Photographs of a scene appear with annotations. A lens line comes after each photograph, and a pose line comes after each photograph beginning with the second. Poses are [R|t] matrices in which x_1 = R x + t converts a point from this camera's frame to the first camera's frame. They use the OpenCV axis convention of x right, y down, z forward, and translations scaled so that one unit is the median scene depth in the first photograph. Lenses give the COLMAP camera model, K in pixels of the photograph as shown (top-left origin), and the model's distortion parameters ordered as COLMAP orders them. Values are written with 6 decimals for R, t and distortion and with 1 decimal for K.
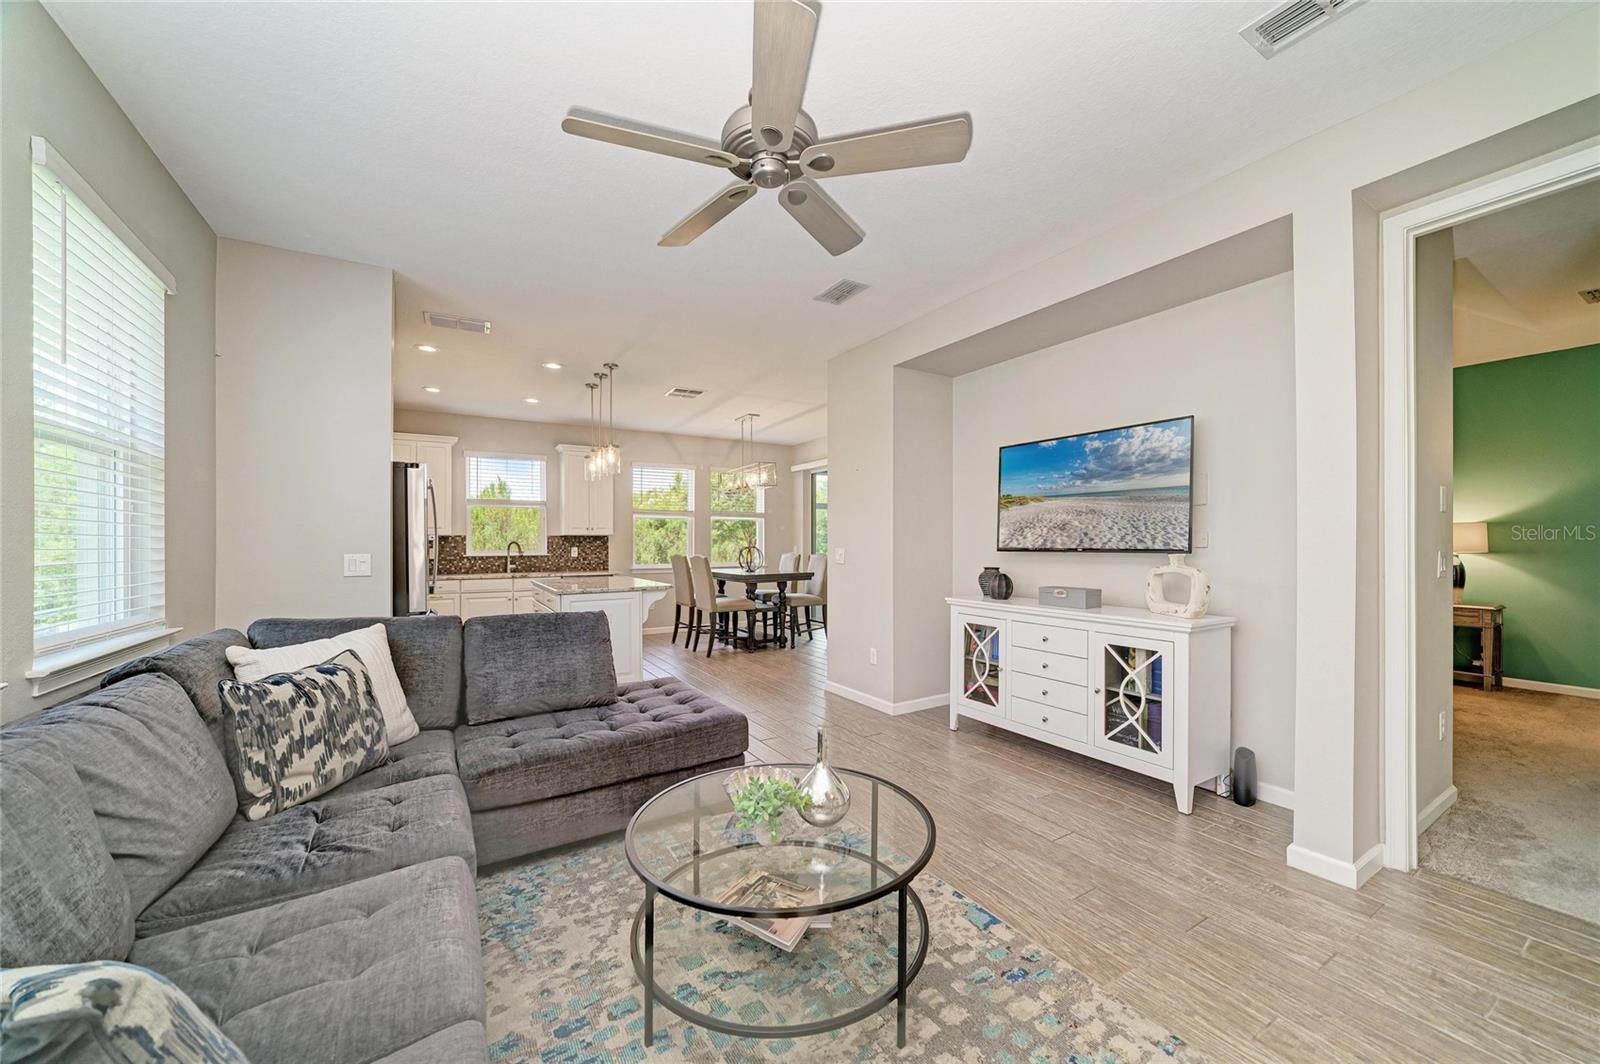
lens RADIAL K [[594.2, 0, 806.1], [0, 594.2, 539.8], [0, 0, 1]] dist [-0.016747, 0.005561]
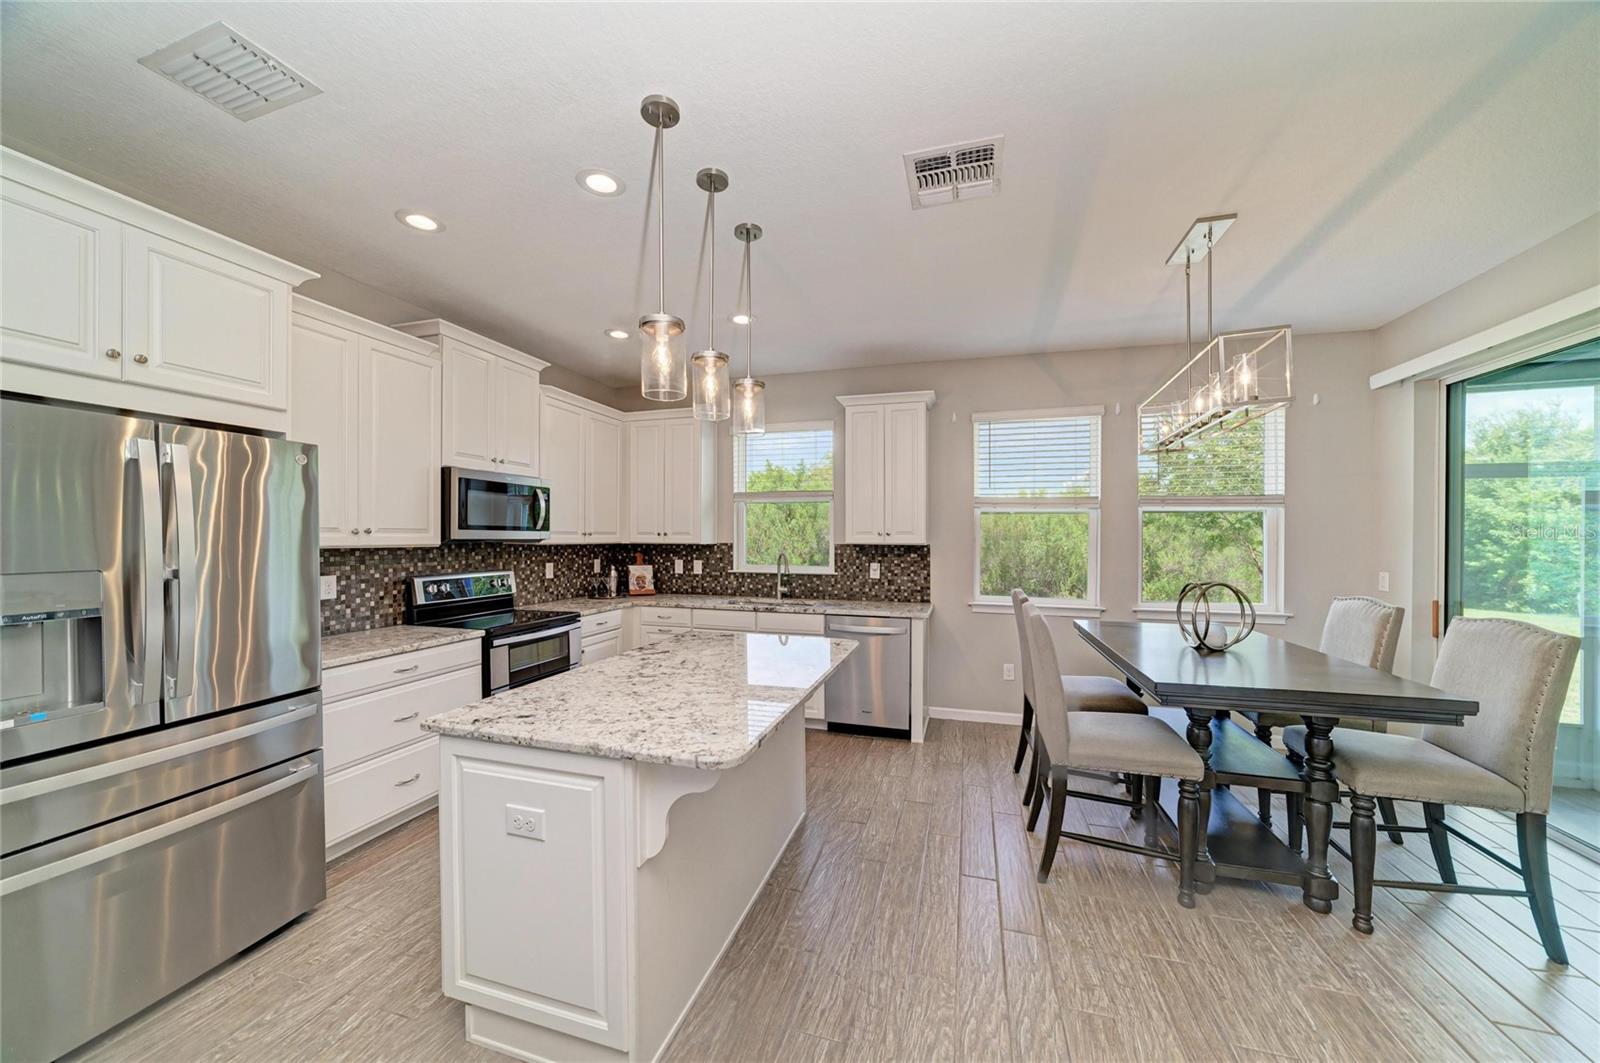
lens RADIAL K [[559.7, 0, 802.0], [0, 559.7, 540.5], [0, 0, 1]] dist [-0.027063, 0.007539]
pose [[0.668613, 0.009896, -0.743545, -0.017364], [-0.002766, 0.999938, 0.010821, -0.041225], [0.743605, -0.005179, 0.668599, 1.318561]]
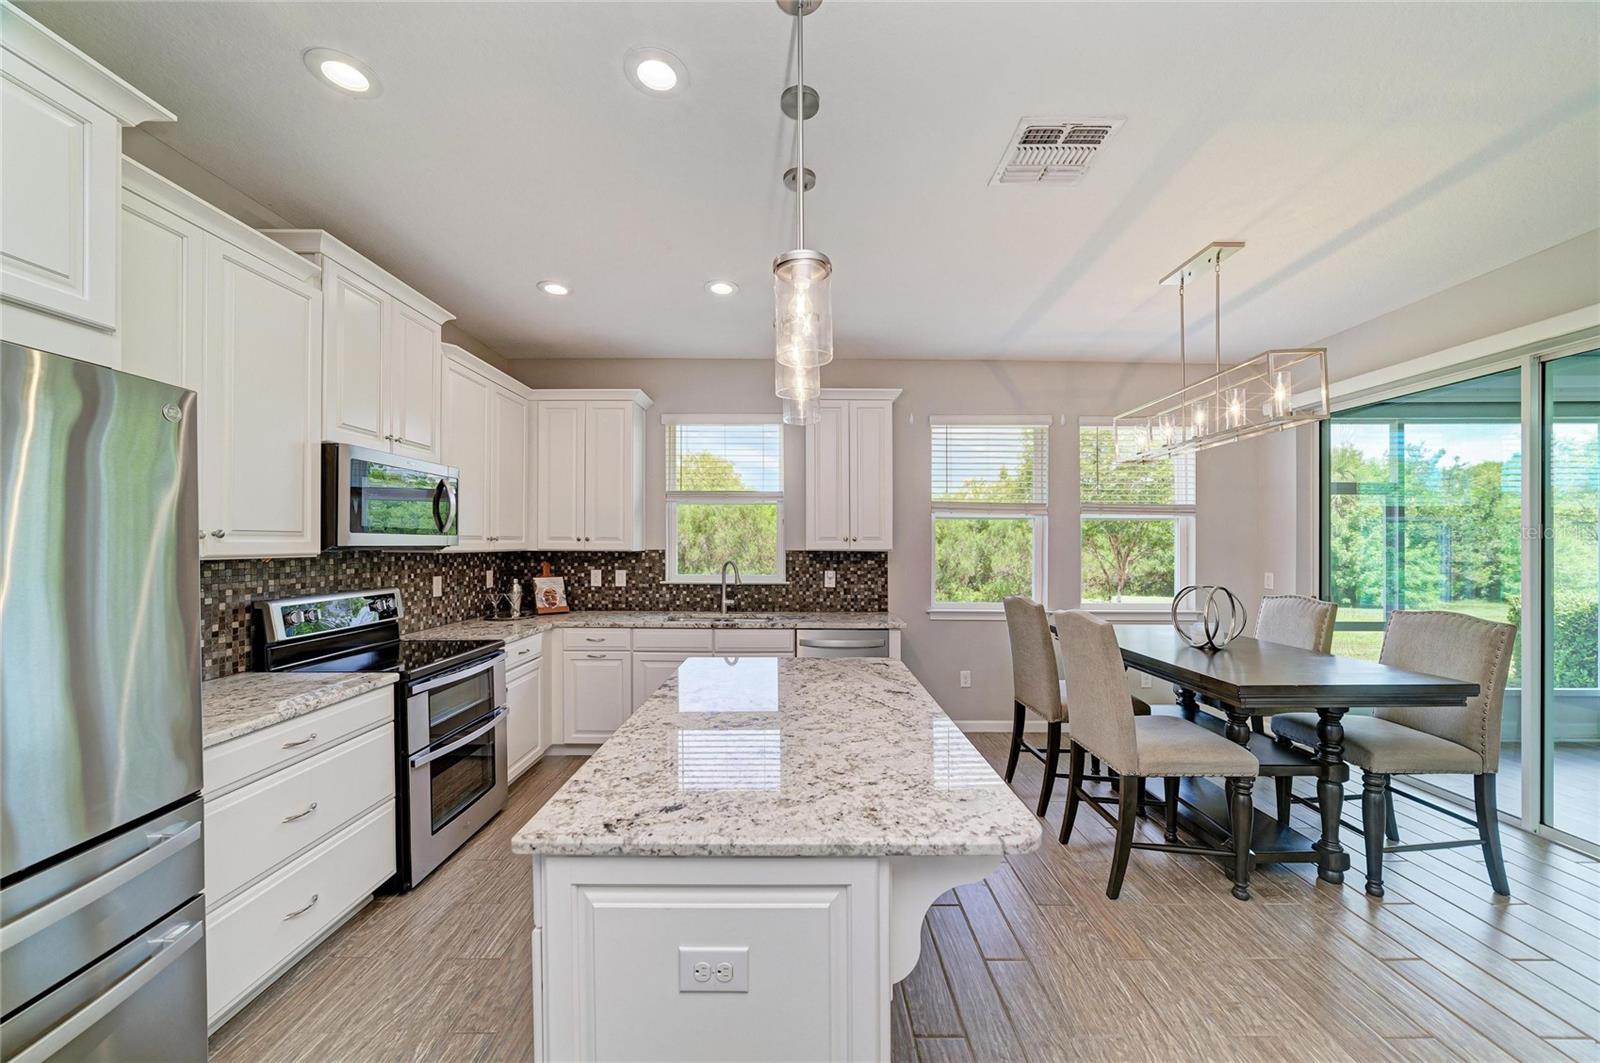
lens RADIAL K [[574.6, 0, 798.9], [0, 574.6, 543.2], [0, 0, 1]] dist [-0.023281, 0.006814]
pose [[0.851370, 0.006163, -0.524529, -0.294878], [-0.003892, 0.999978, 0.005432, -0.041231], [0.524551, -0.002583, 0.851375, 1.213190]]
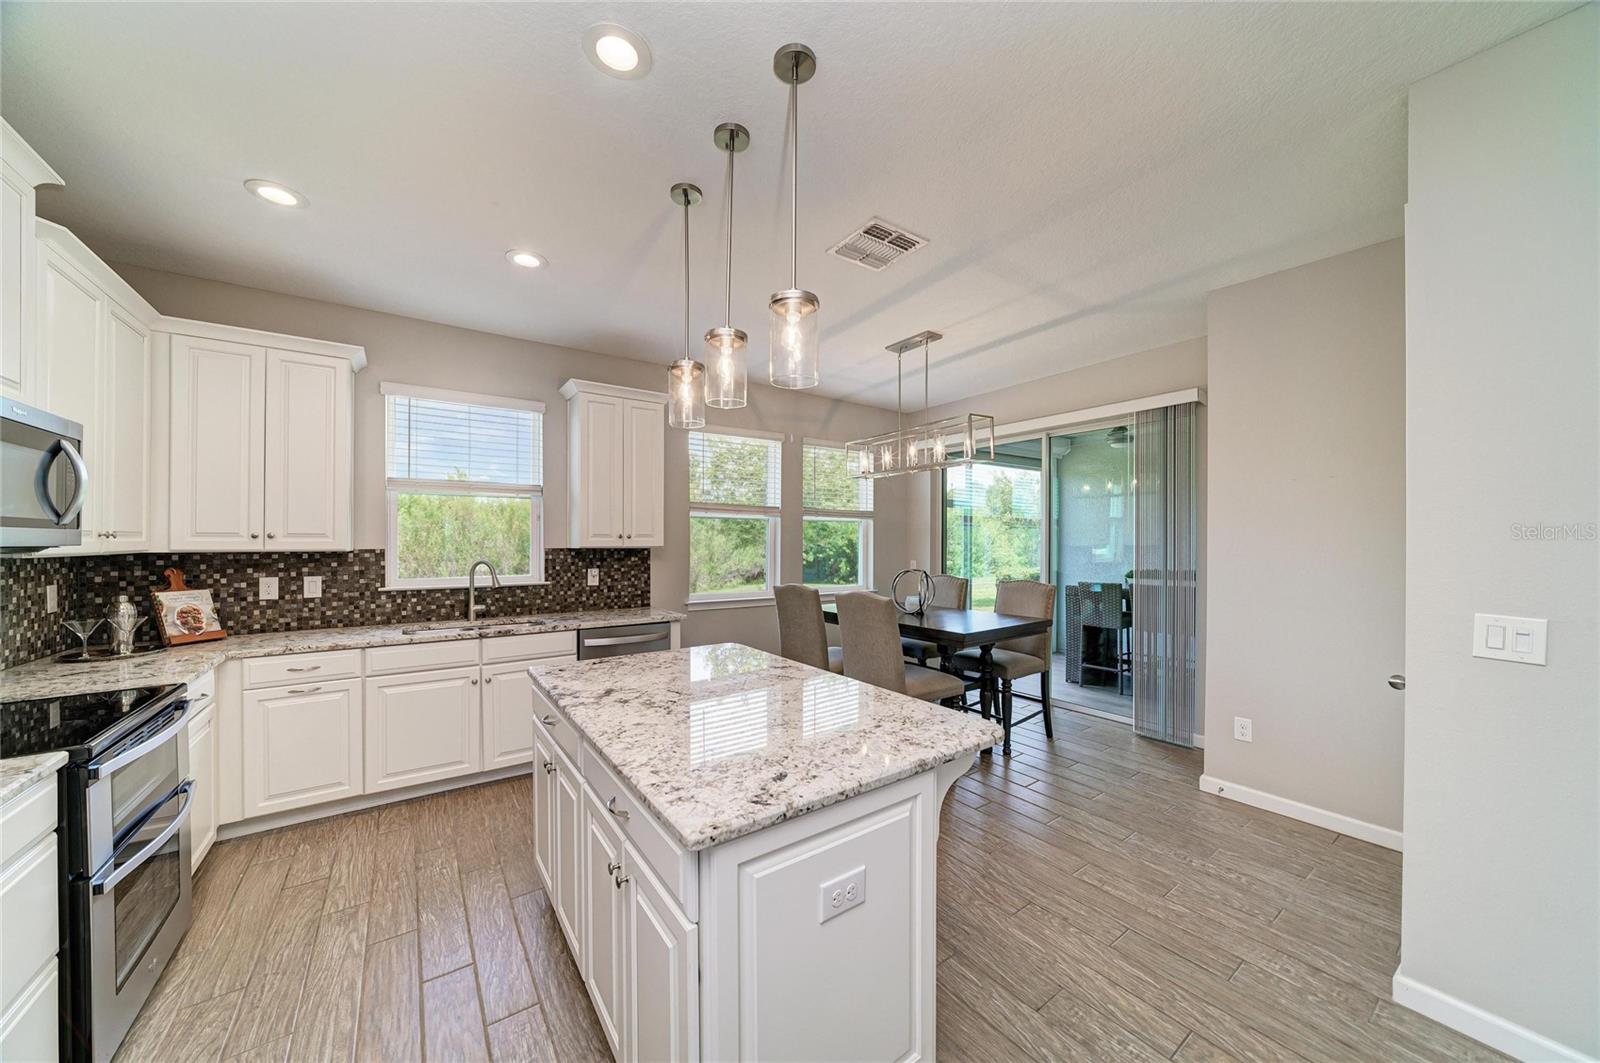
lens RADIAL K [[556.2, 0, 803.7], [0, 556.2, 539.3], [0, 0, 1]] dist [-0.016659, 0.004867]
pose [[0.997413, 0.004296, 0.071756, -0.545738], [-0.004397, 0.999990, 0.001243, -0.040859], [-0.071750, -0.001555, 0.997421, 1.092752]]
